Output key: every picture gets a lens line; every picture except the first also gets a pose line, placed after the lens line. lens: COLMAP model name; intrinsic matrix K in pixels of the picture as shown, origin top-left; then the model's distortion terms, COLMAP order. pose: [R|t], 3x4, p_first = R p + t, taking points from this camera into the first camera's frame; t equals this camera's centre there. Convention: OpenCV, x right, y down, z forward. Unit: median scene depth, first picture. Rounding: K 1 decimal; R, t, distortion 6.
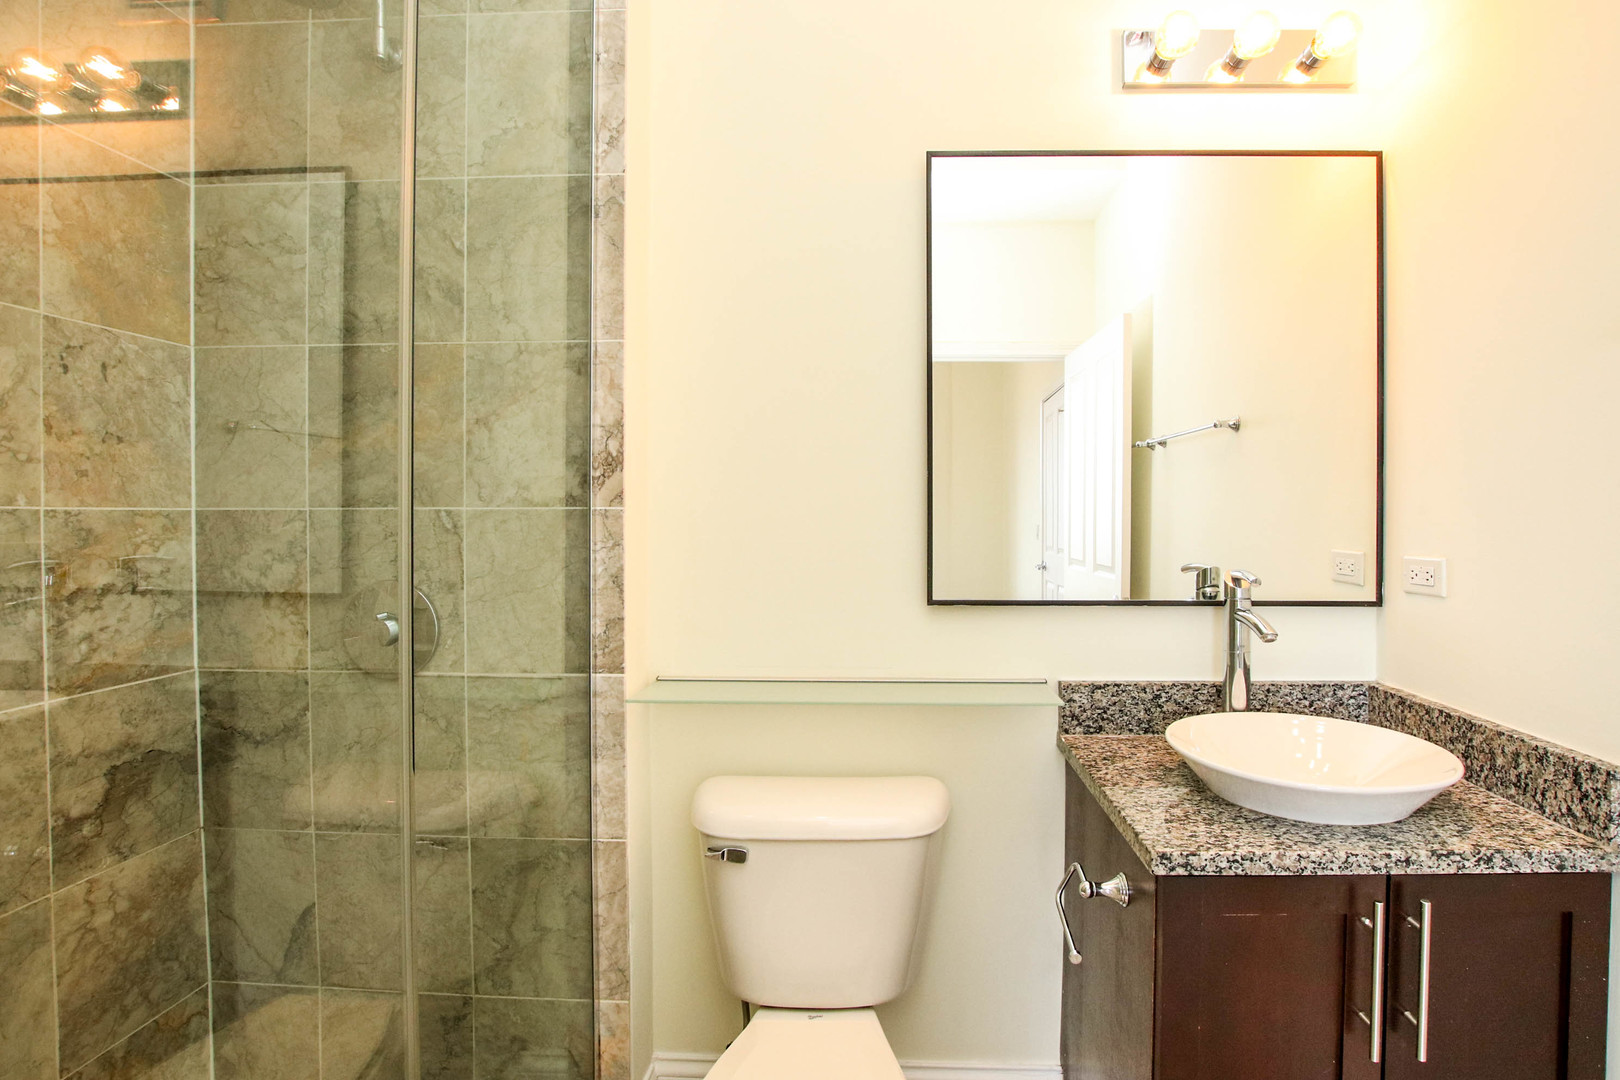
lens RADIAL K [[772.4, 0, 811.9], [0, 772.4, 519.7], [0, 0, 1]] dist [-0.032845, 0.006801]
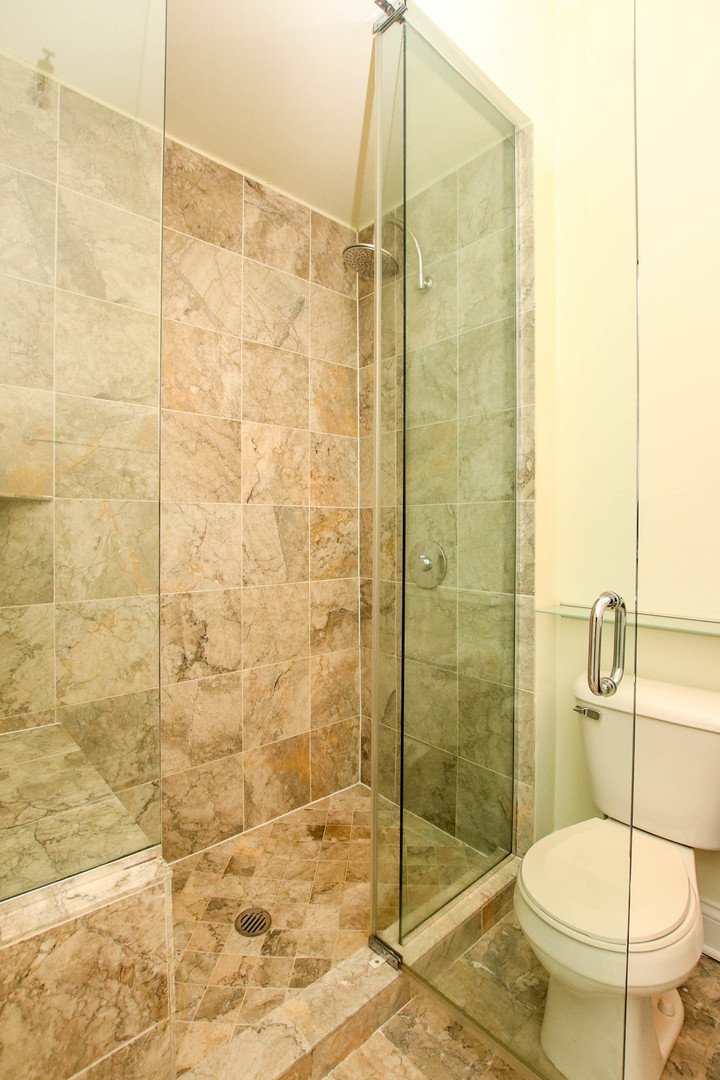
lens RADIAL K [[504.2, 0, 360.0], [0, 504.2, 540.0], [0, 0, 1]] dist [-0.024433, 0.000648]
pose [[0.697685, 0.016436, -0.716217, 0.299979], [-0.015636, 0.999848, 0.007713, 0.073200], [0.716234, 0.005817, 0.697835, -0.076834]]
